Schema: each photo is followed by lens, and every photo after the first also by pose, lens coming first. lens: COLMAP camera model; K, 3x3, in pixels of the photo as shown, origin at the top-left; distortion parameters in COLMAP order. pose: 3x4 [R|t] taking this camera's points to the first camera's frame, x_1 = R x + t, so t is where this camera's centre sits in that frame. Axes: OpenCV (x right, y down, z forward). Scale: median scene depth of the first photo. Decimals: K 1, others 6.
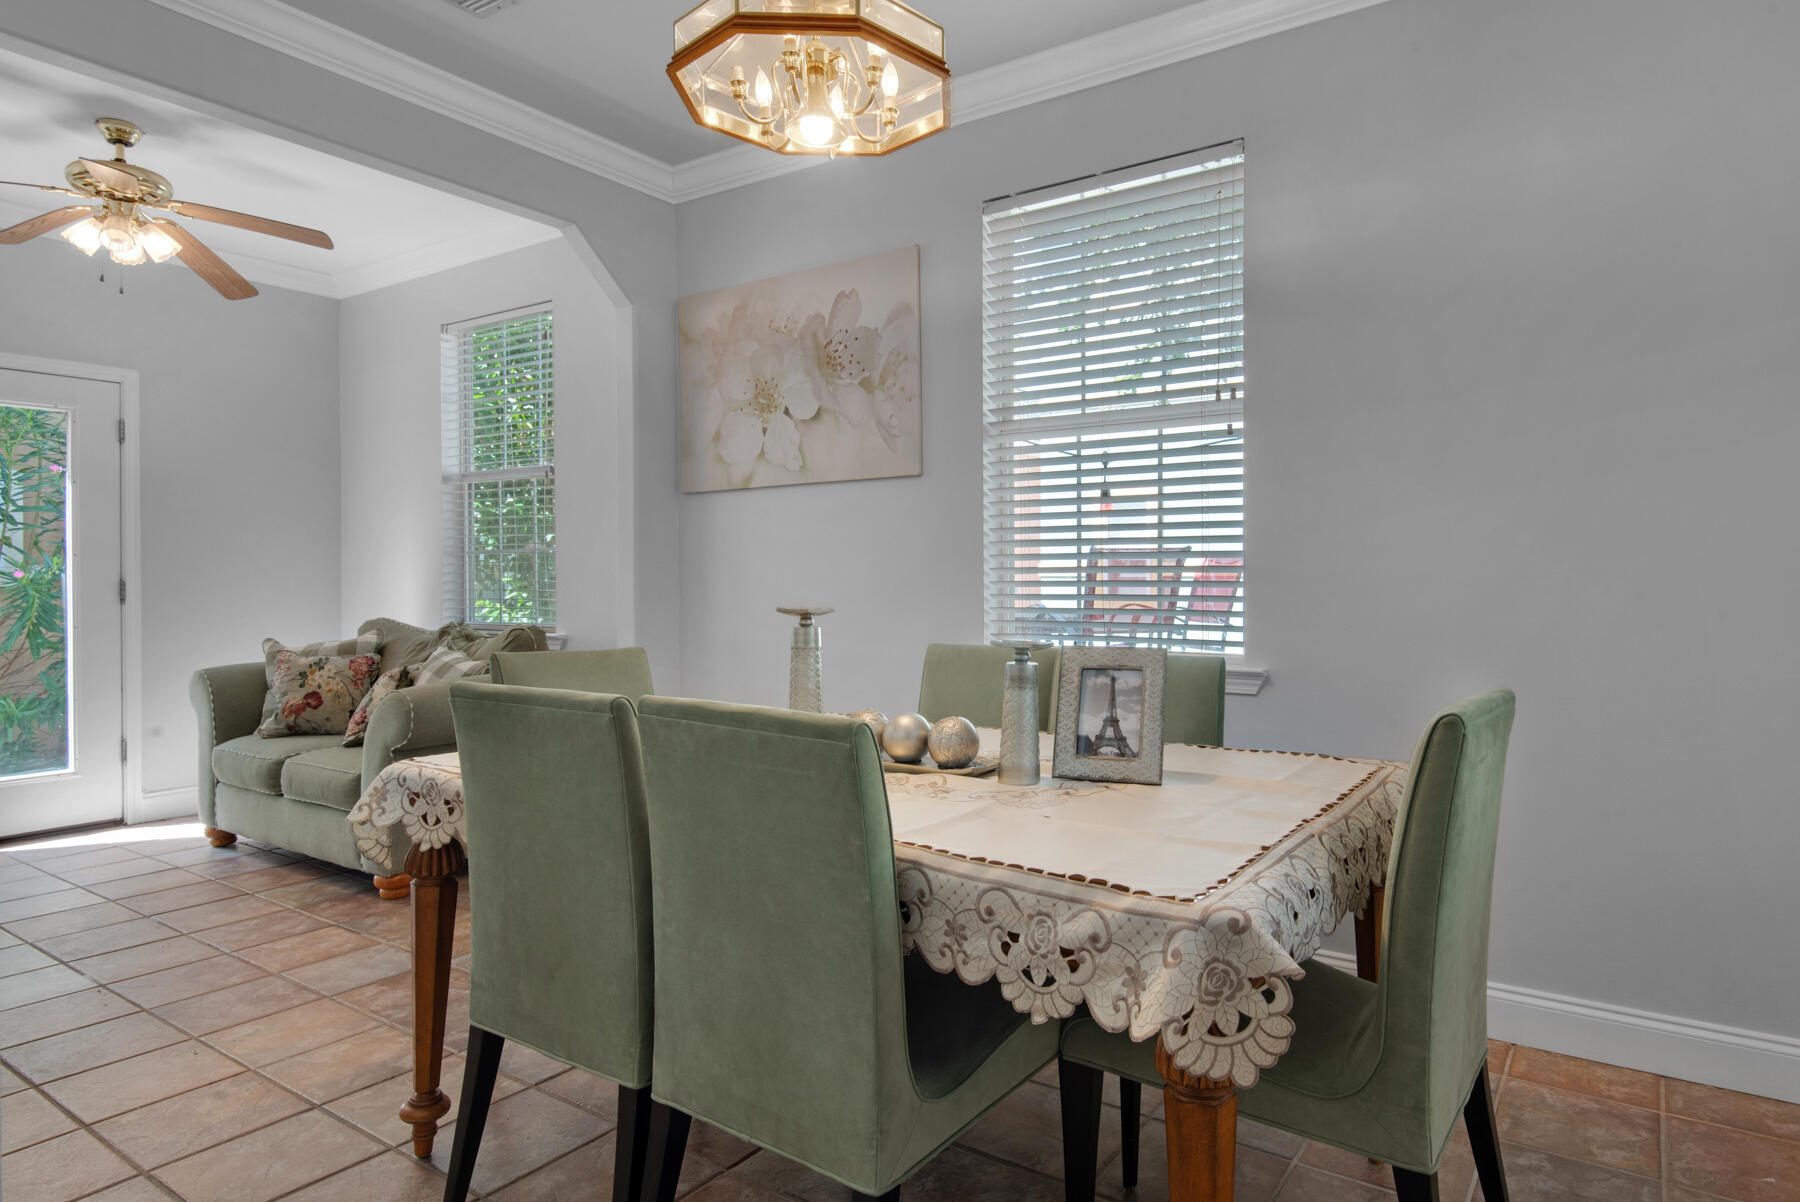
lens RADIAL K [[1032.2, 0, 1021.6], [0, 1032.2, 590.6], [0, 0, 1]] dist [0.000693, -0.008830]
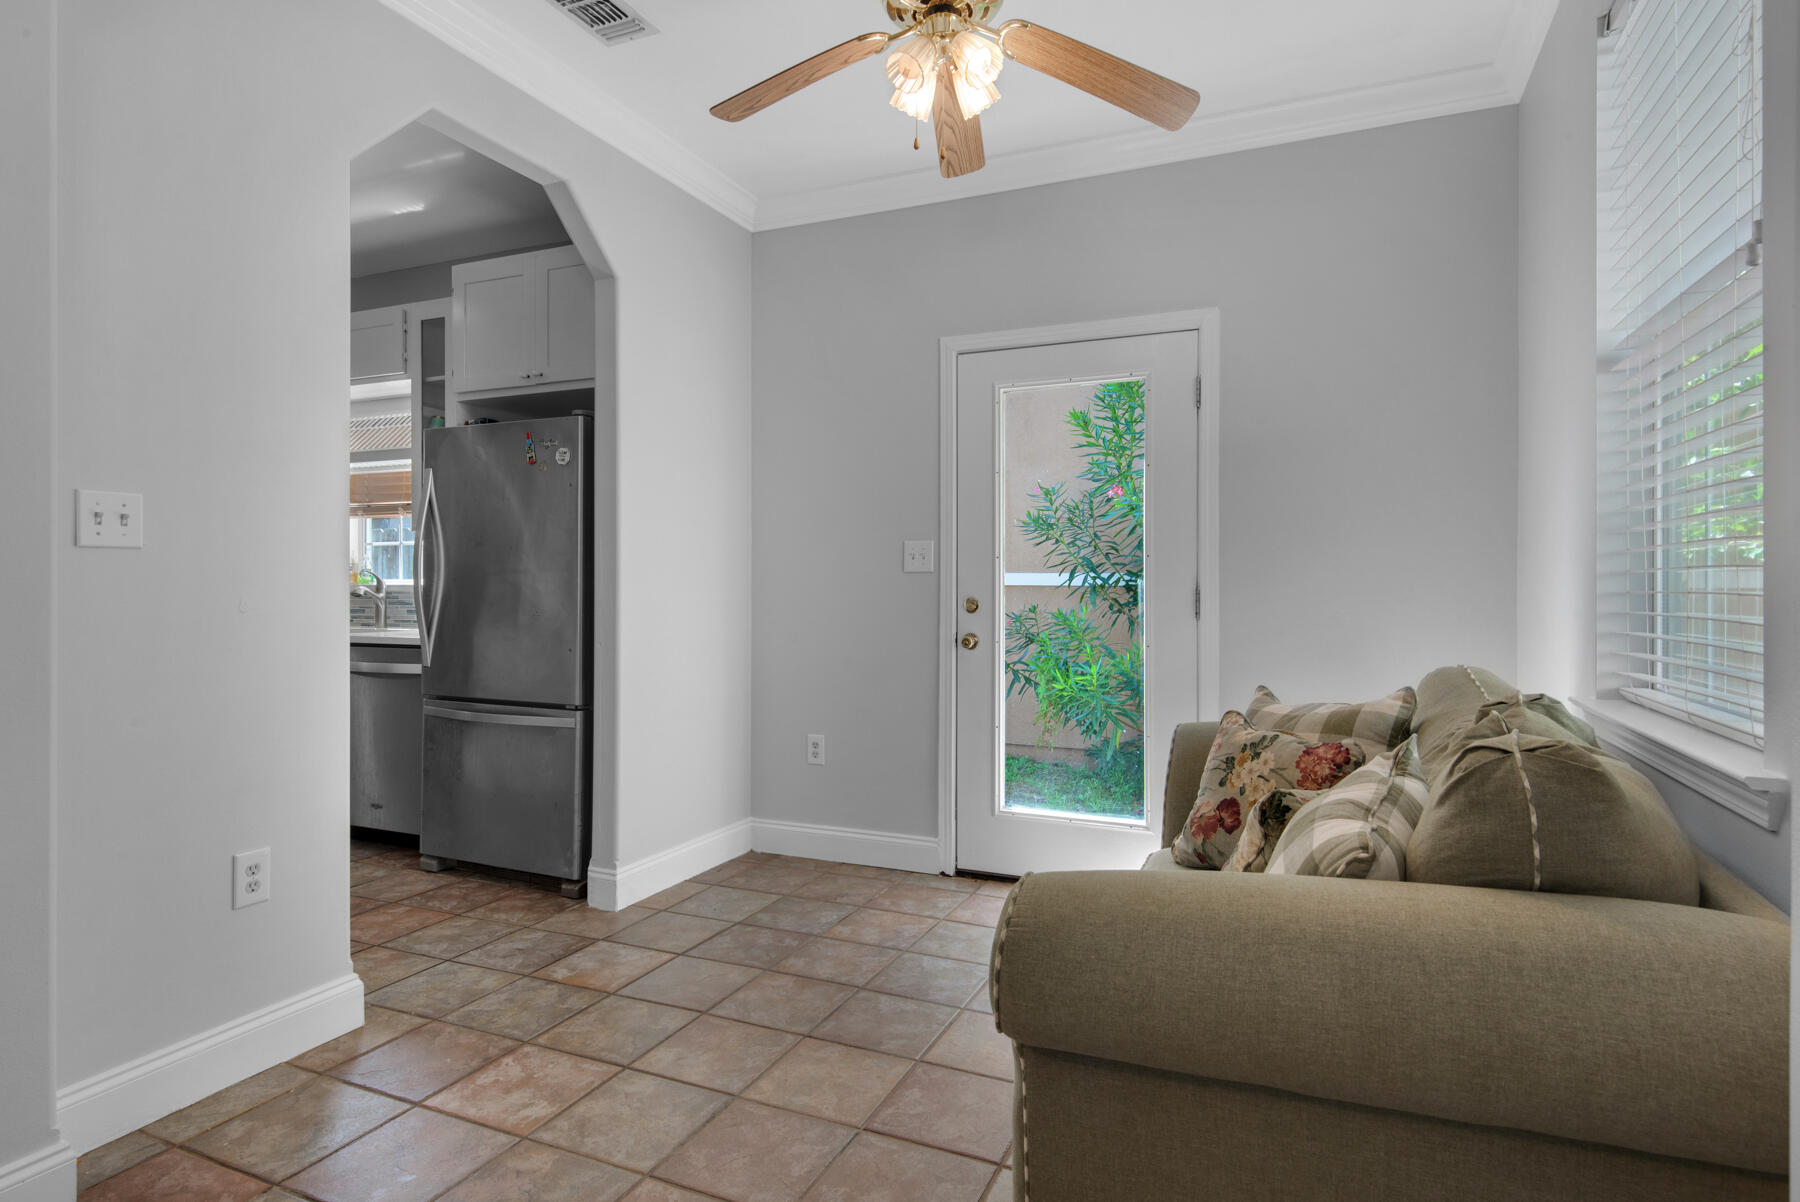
lens RADIAL K [[961.7, 0, 905.8], [0, 961.7, 594.8], [0, 0, 1]] dist [0.042920, -0.027607]
pose [[0.143467, 0.010250, -0.989602, -0.218239], [-0.014225, 0.999864, 0.008294, -0.008895], [0.989553, 0.012887, 0.143593, 0.759495]]
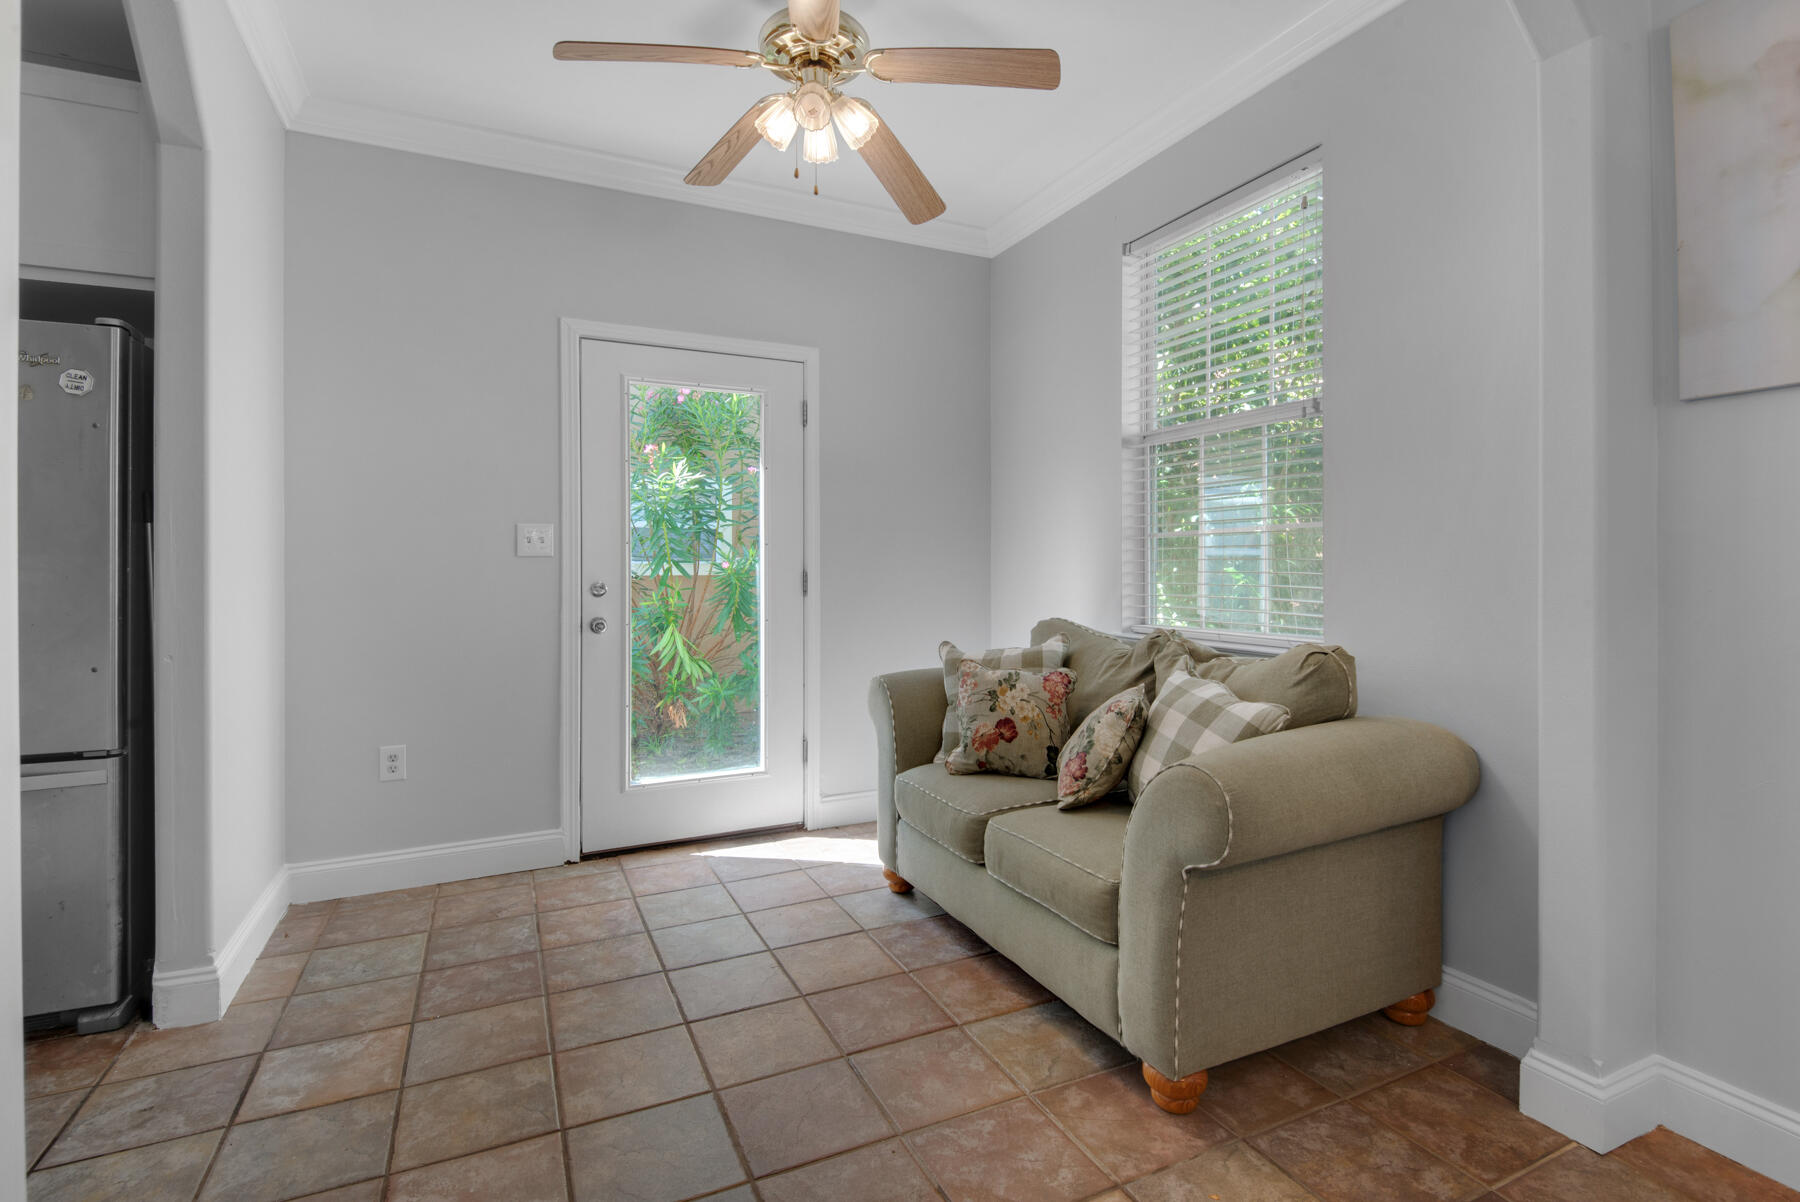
lens RADIAL K [[857.3, 0, 932.4], [0, 857.3, 572.2], [0, 0, 1]] dist [0.003379, -0.009004]
pose [[0.852449, 0.001822, -0.522806, -0.402977], [-0.003909, 0.999988, -0.002889, -0.007704], [0.522795, 0.004506, 0.852447, 0.431840]]
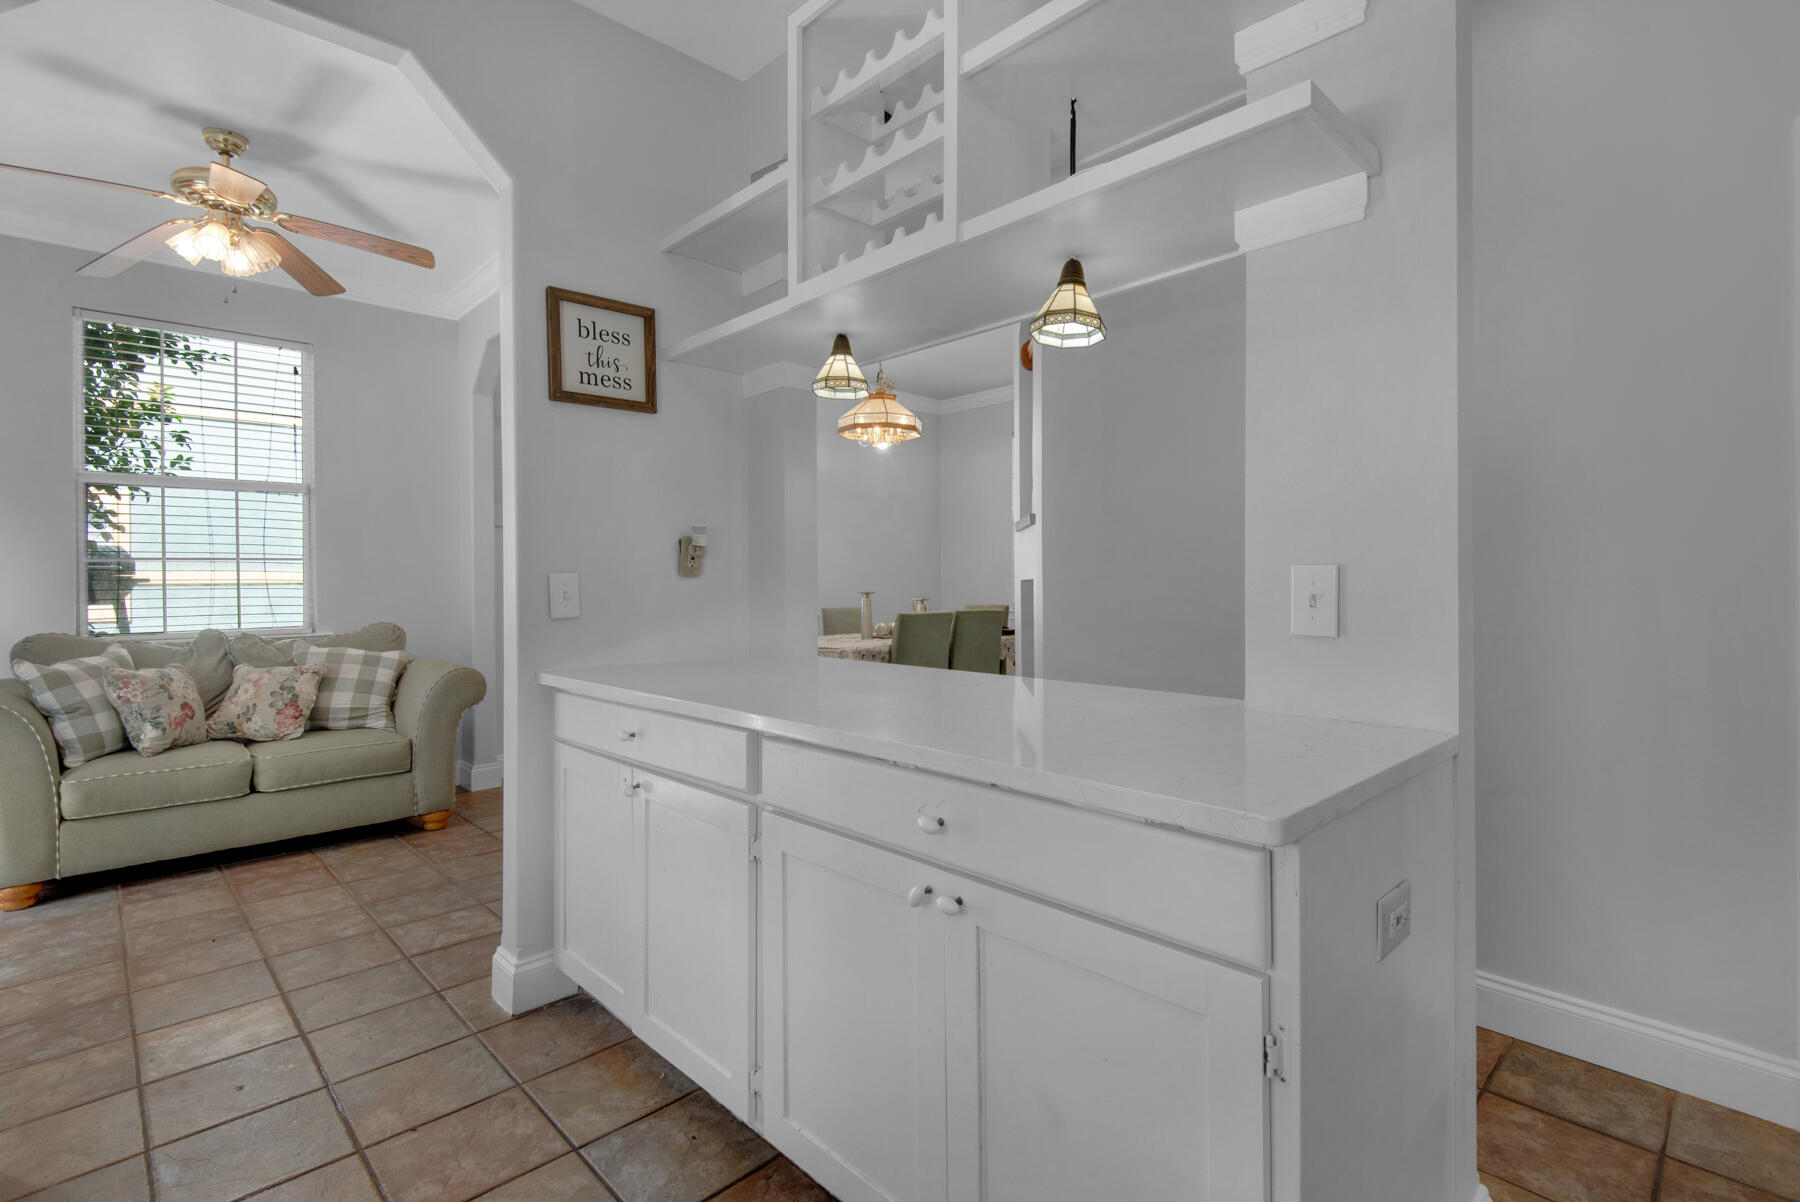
lens RADIAL K [[848.3, 0, 928.9], [0, 848.3, 573.4], [0, 0, 1]] dist [0.000296, 0.000001]
pose [[0.229561, 0.000543, 0.973294, -1.315674], [0.014079, 0.999893, -0.003878, -0.012935], [-0.973192, 0.014594, 0.229529, 0.113846]]
